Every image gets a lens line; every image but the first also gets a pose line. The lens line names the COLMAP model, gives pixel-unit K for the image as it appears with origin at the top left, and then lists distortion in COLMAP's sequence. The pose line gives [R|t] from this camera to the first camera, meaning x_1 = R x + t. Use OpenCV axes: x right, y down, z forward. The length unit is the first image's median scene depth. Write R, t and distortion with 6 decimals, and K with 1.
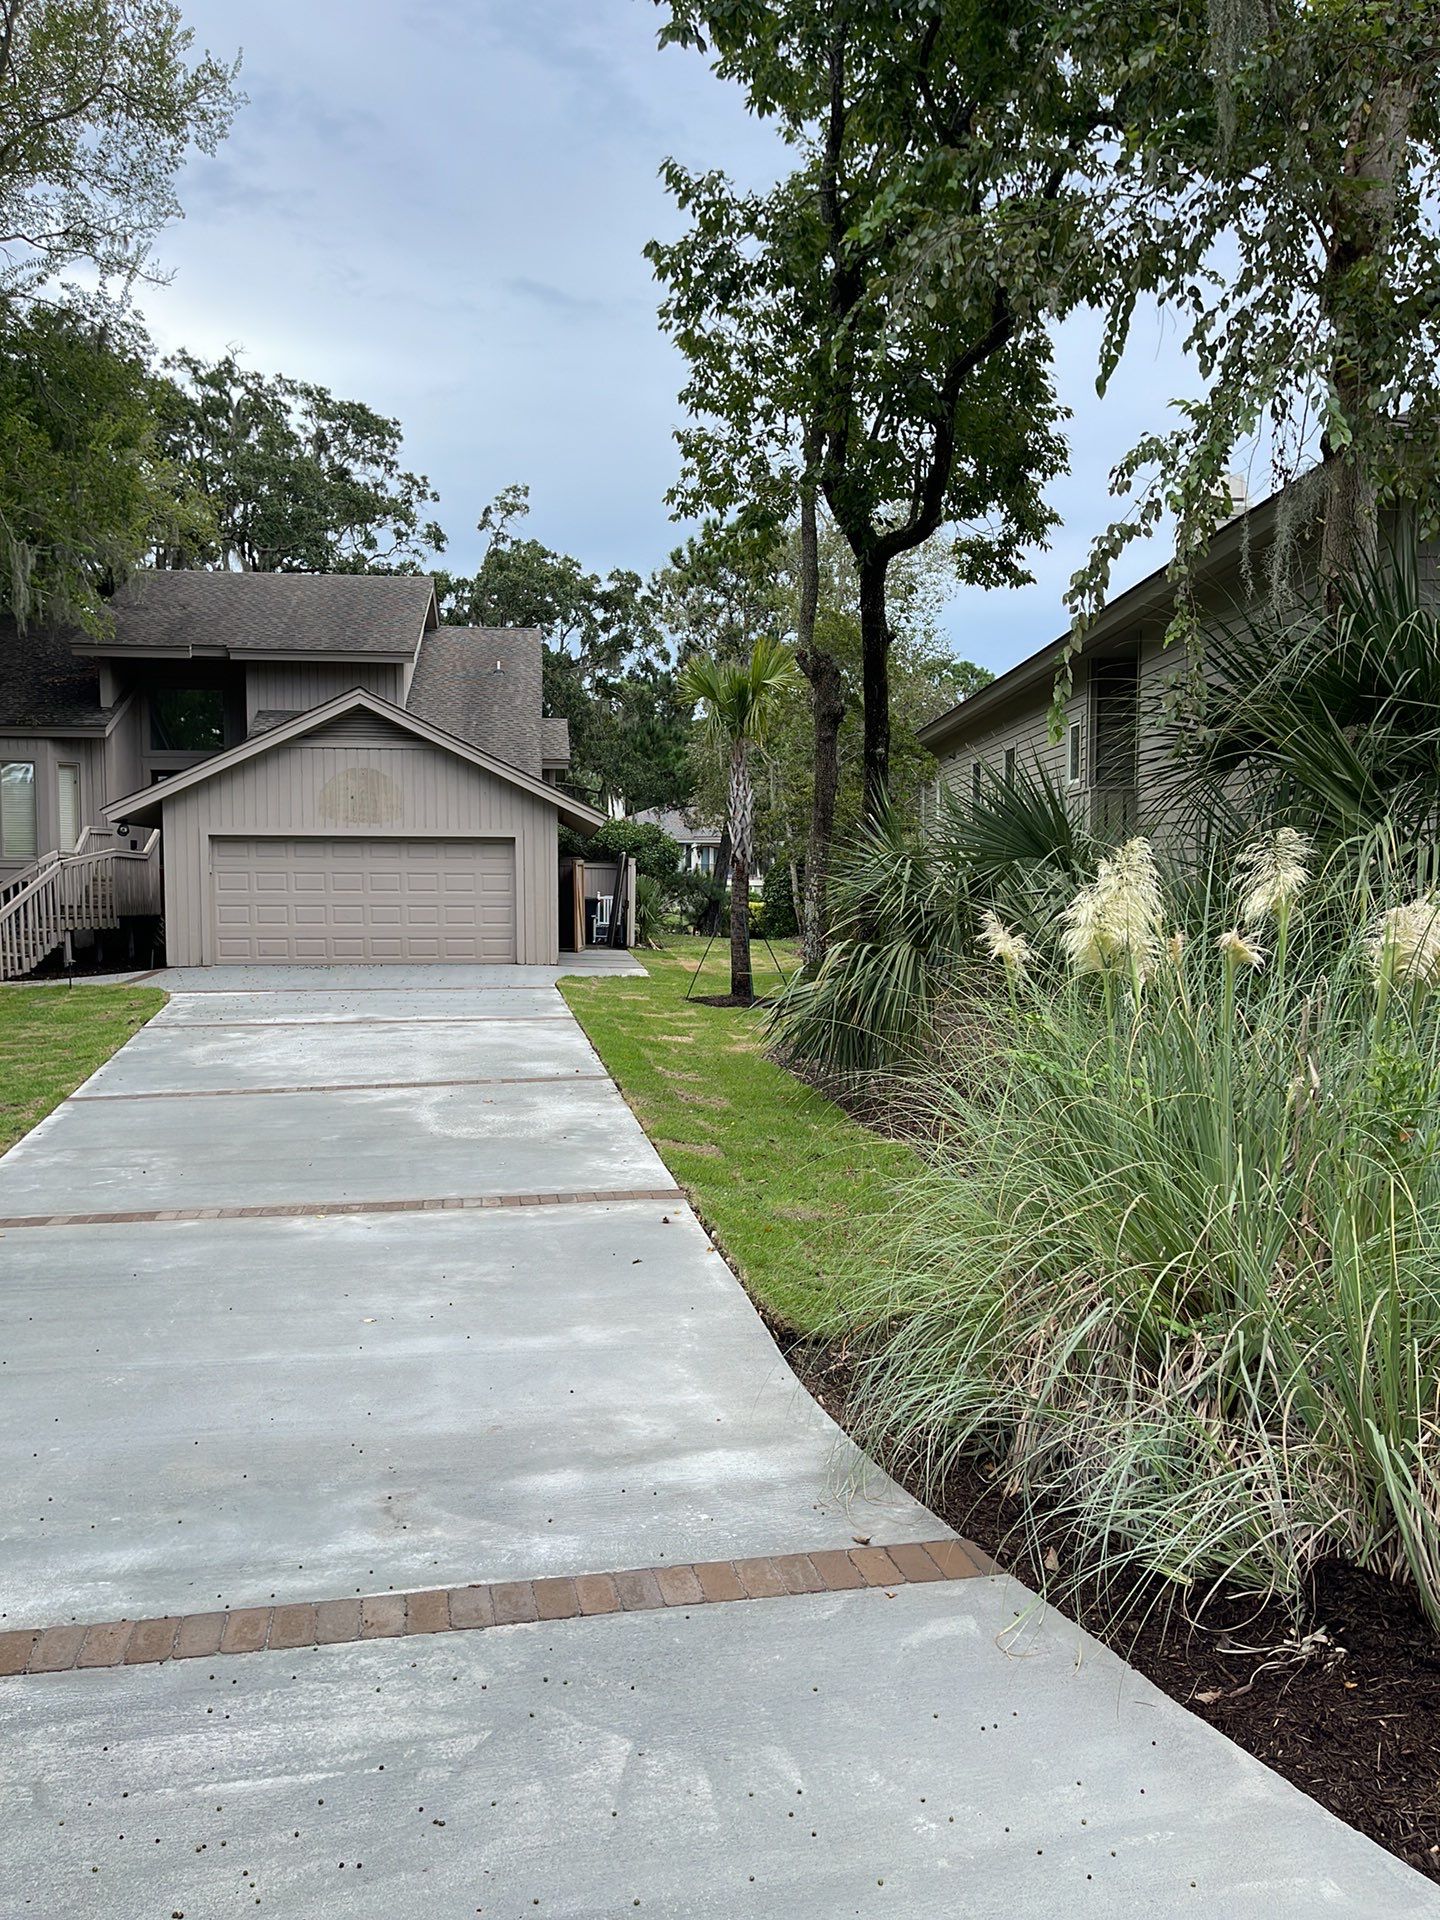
lens RADIAL K [[1442.9, 0, 721.6], [0, 1442.9, 981.4], [0, 0, 1]] dist [0.073501, -0.096463]
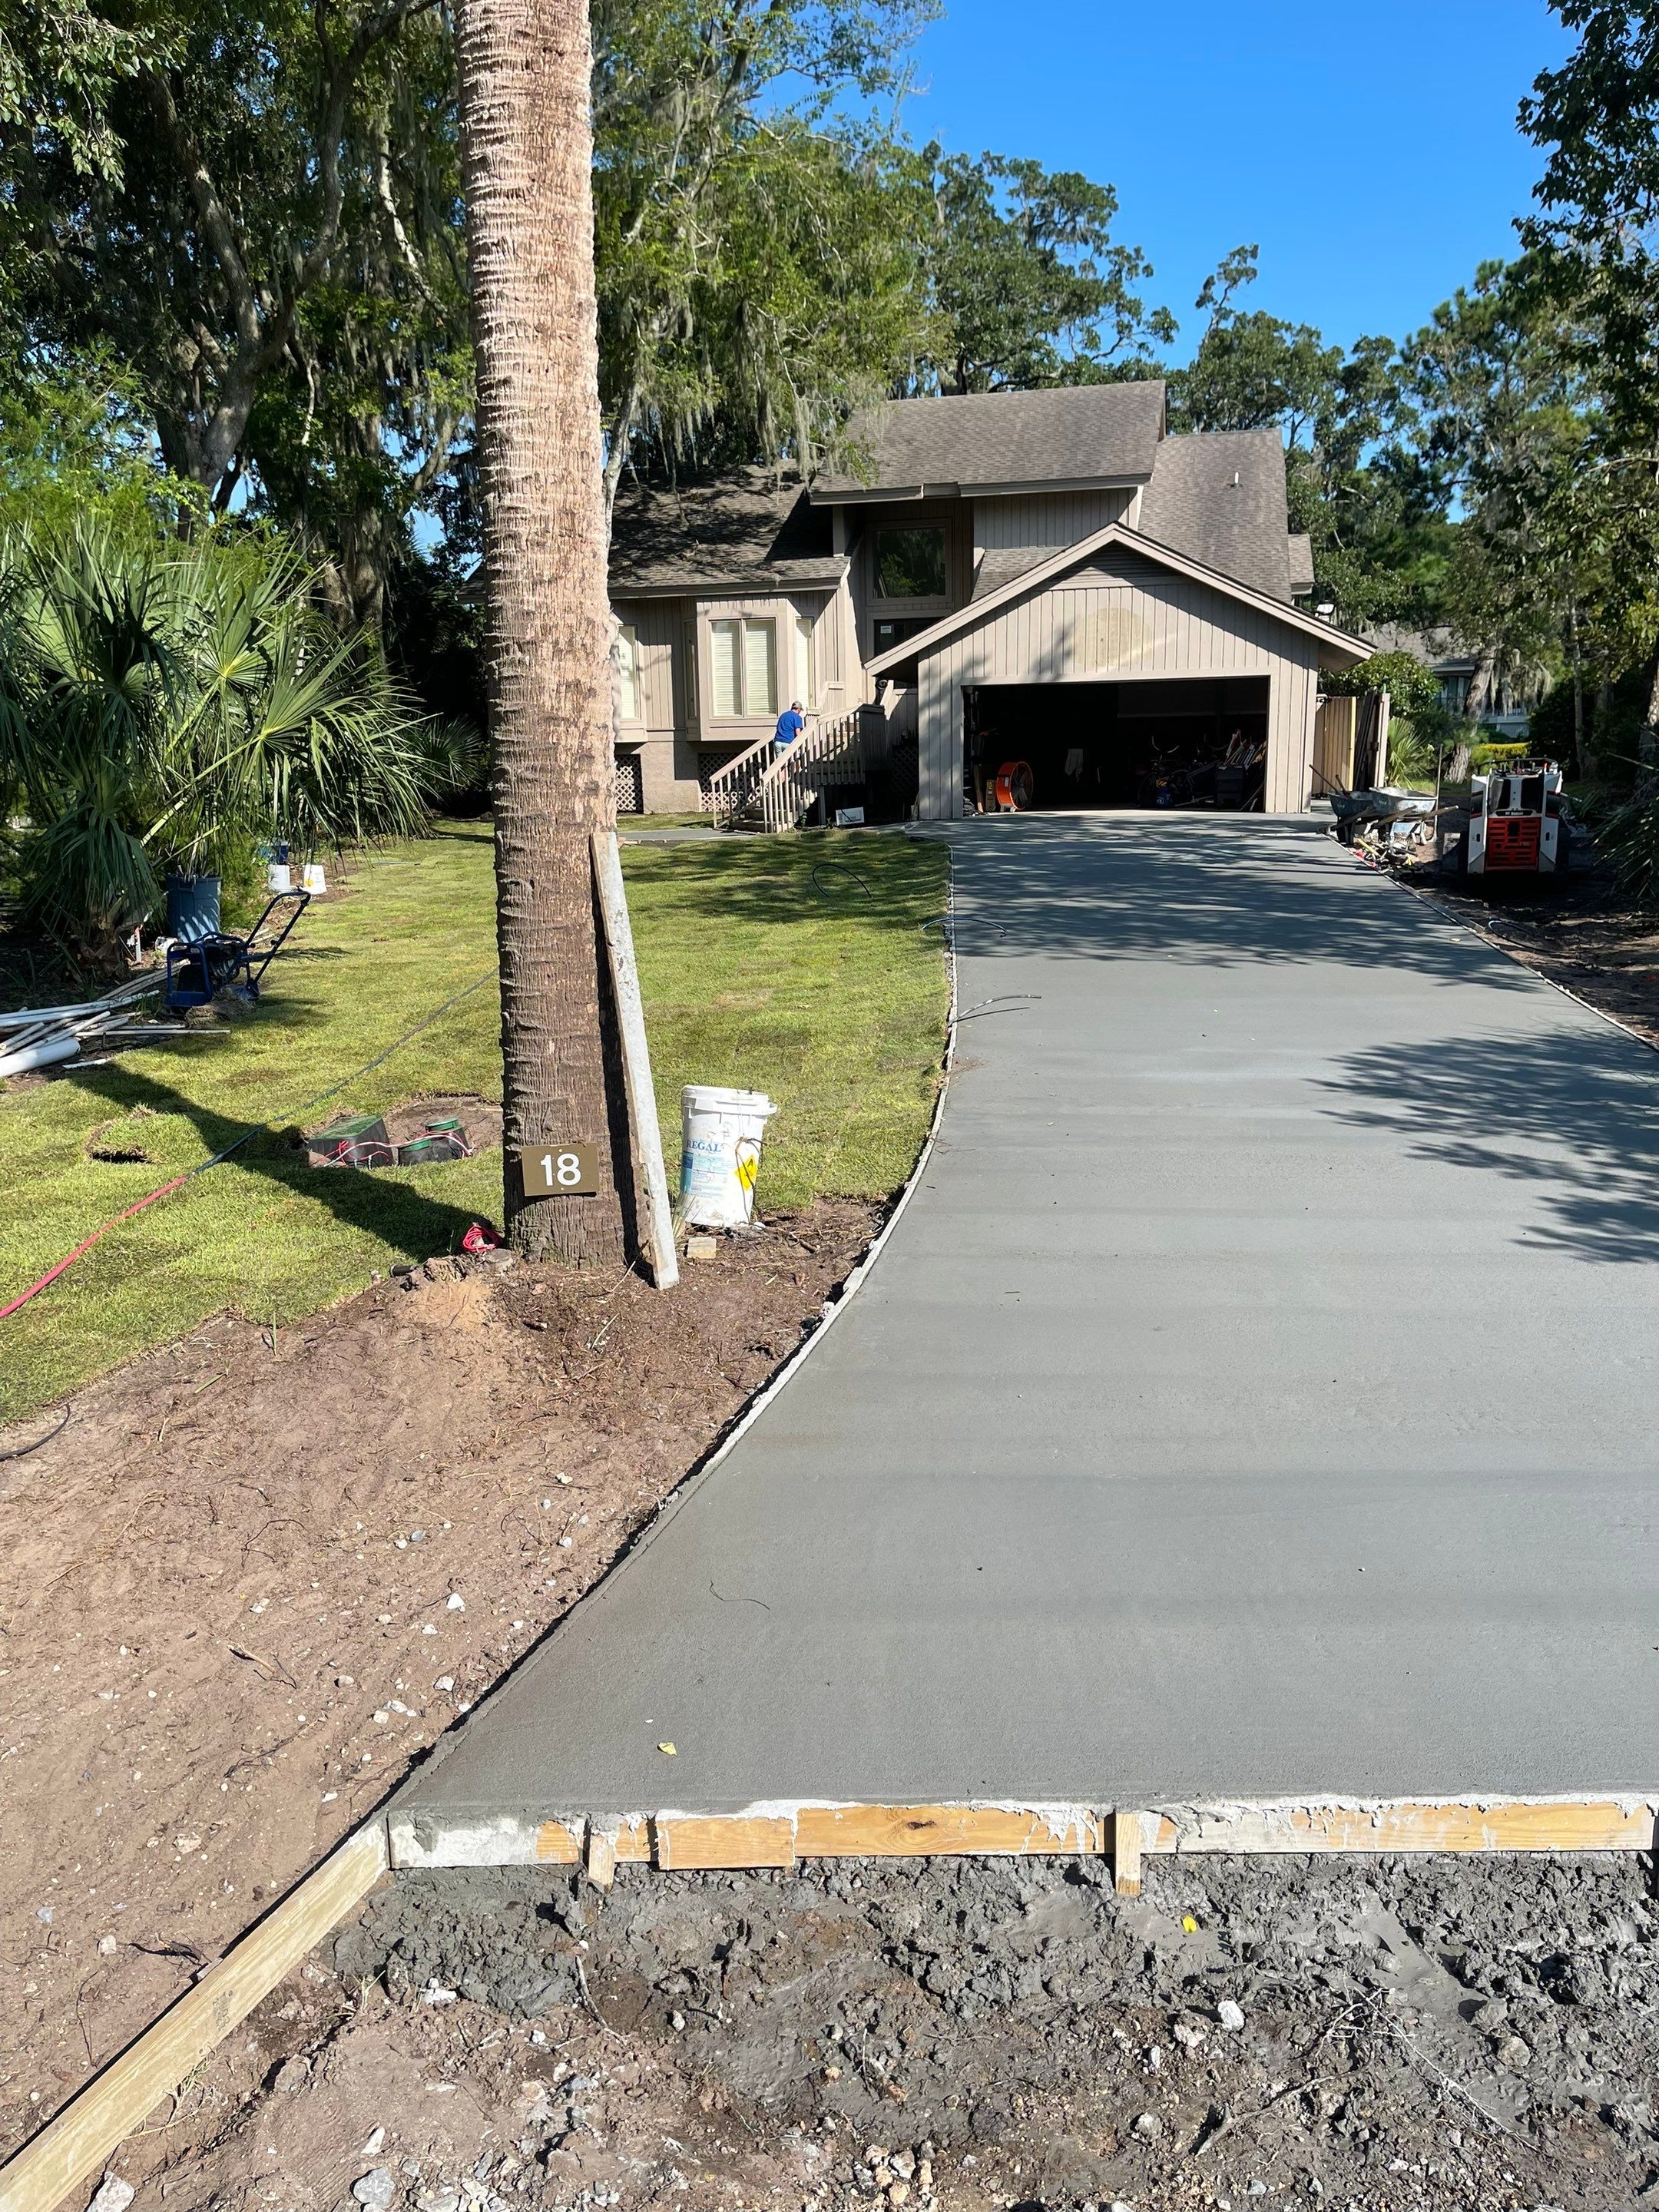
lens RADIAL K [[1662.4, 0, 831.4], [0, 1662.4, 1130.6], [0, 0, 1]] dist [0.073501, -0.096463]
pose [[0.944163, 0.051366, -0.325450, -0.094625], [0.003283, 0.986257, 0.165187, 0.028217], [0.329462, -0.157032, 0.931019, -0.358730]]
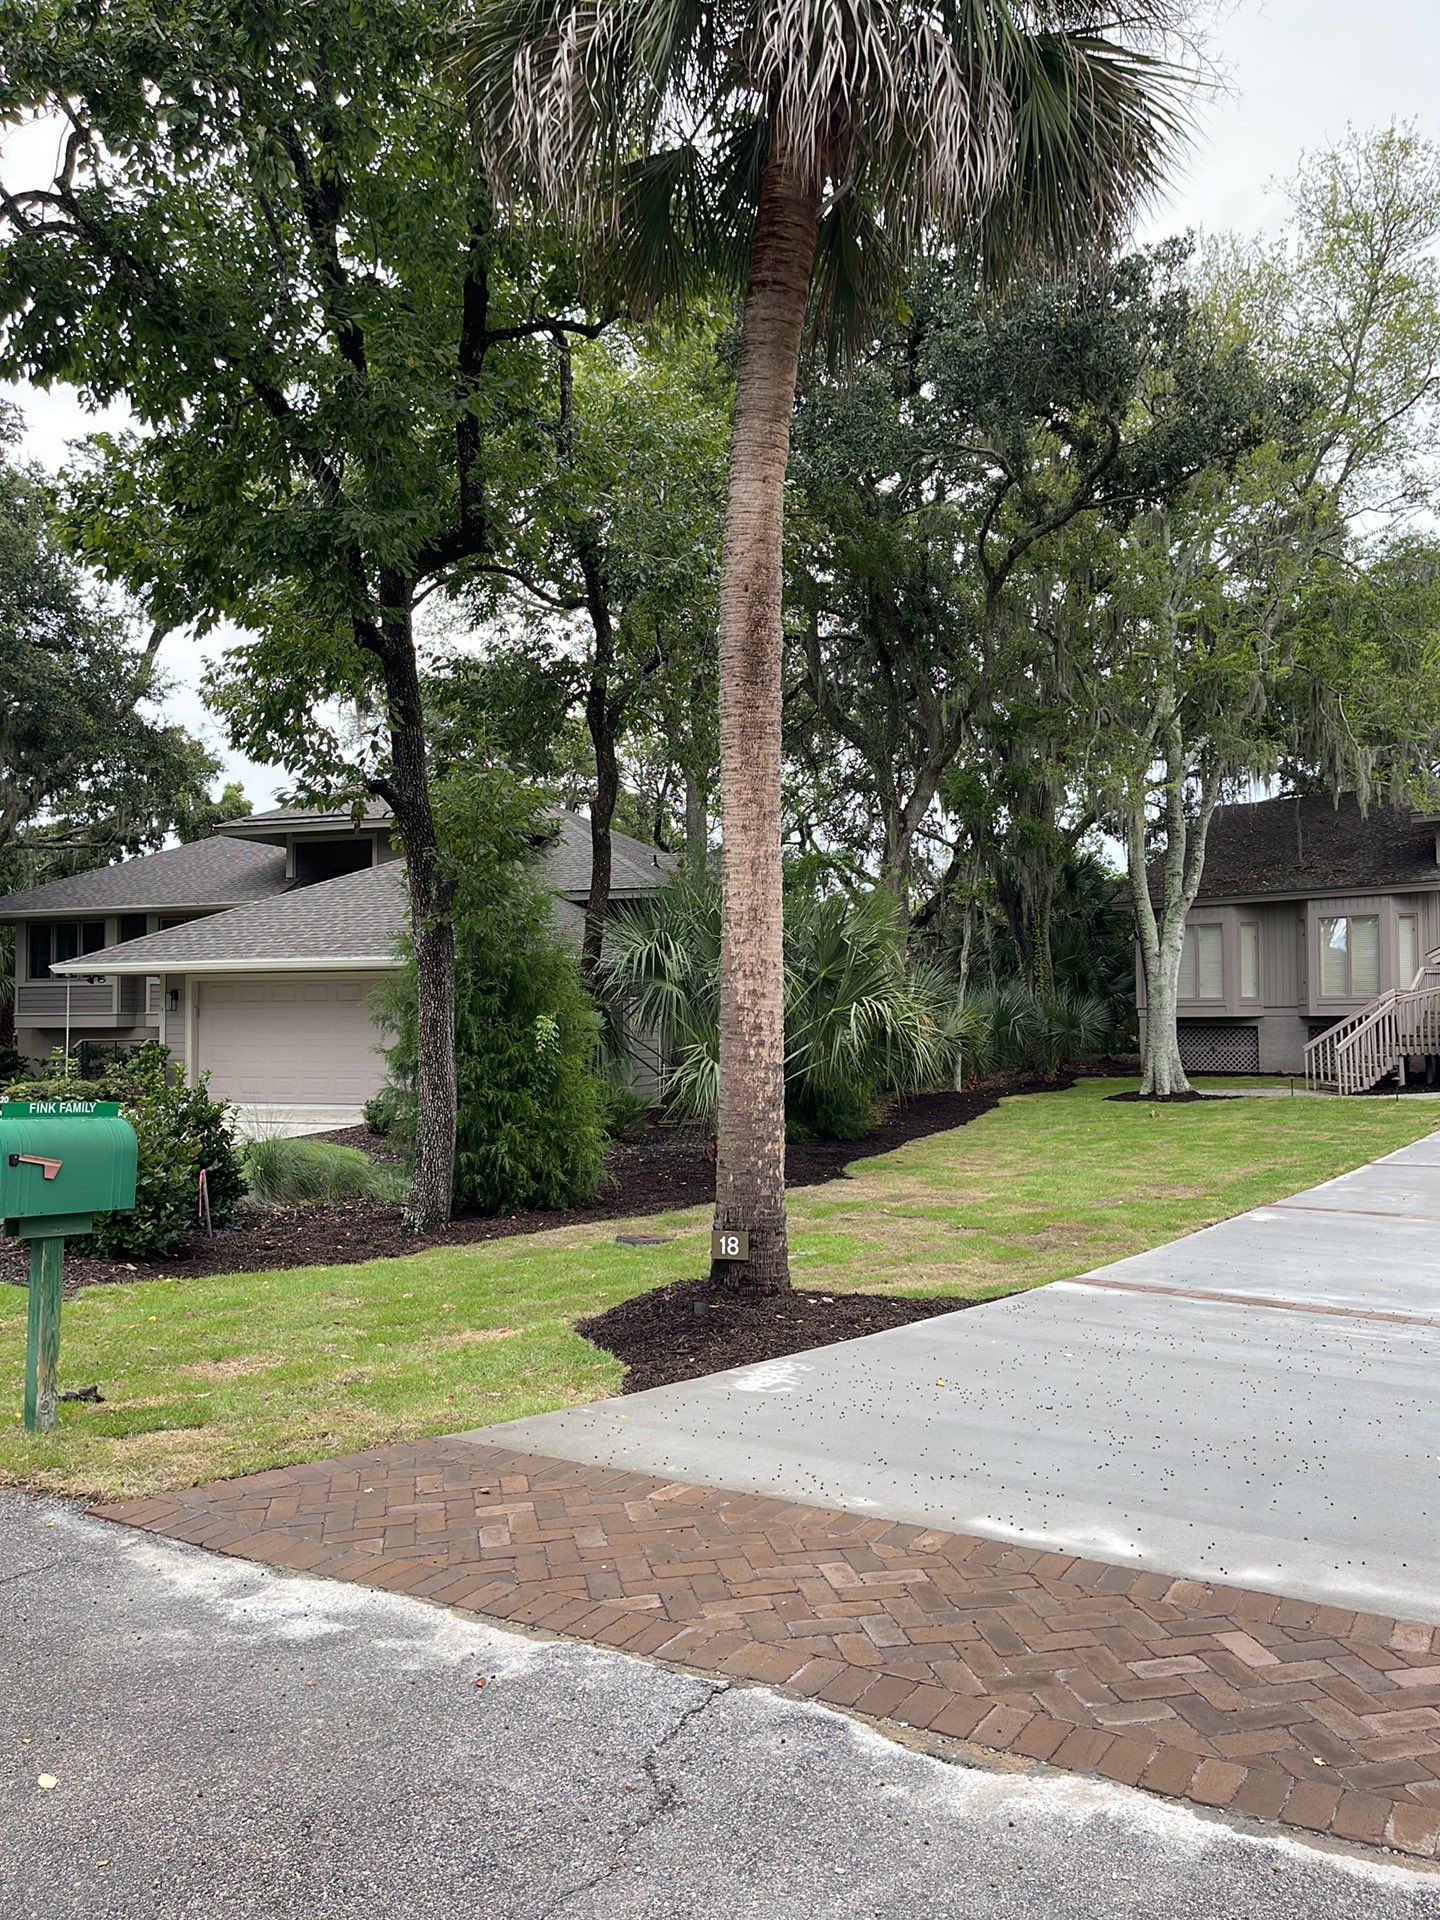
lens RADIAL K [[1442.9, 0, 721.6], [0, 1442.9, 981.4], [0, 0, 1]] dist [0.073501, -0.096463]
pose [[0.639946, -0.026760, -0.767954, 0.264438], [-0.044044, 0.996473, -0.071425, 0.033771], [0.767157, 0.079531, 0.636510, -0.441005]]
